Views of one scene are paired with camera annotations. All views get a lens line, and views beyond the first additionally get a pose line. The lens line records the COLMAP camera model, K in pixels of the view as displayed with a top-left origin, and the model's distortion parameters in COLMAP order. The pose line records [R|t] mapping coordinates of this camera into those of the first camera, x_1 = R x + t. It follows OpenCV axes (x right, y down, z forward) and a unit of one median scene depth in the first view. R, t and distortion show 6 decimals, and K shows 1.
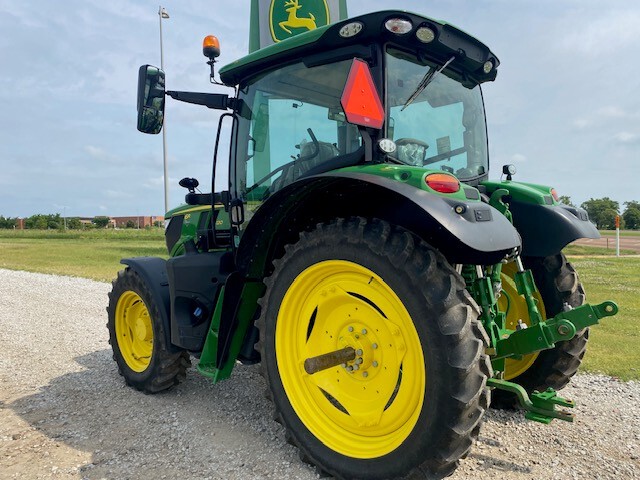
lens RADIAL K [[493.7, 0, 300.8], [0, 493.7, 240.8], [0, 0, 1]] dist [0.038866, -0.046634]
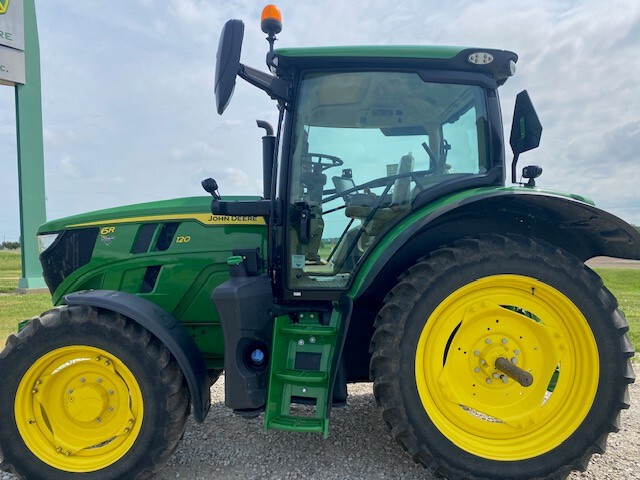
lens RADIAL K [[493.7, 0, 317.3], [0, 493.7, 241.5], [0, 0, 1]] dist [0.038866, -0.046634]
pose [[0.704023, 0.002002, 0.710174, -0.906075], [0.025736, 0.999267, -0.028330, -0.011116], [-0.709710, 0.038221, 0.703456, 0.514647]]
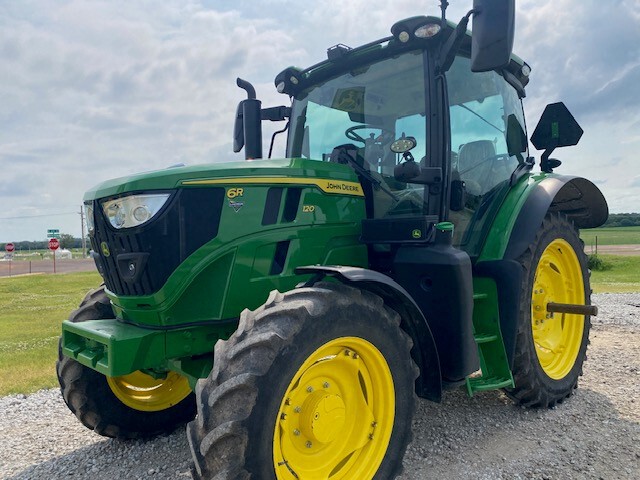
lens RADIAL K [[493.7, 0, 319.0], [0, 493.7, 238.8], [0, 0, 1]] dist [0.038866, -0.046634]
pose [[0.018738, 0.010869, 0.999765, -1.283209], [0.058886, 0.998193, -0.011956, 0.016243], [-0.998089, 0.059096, 0.018065, 1.582034]]
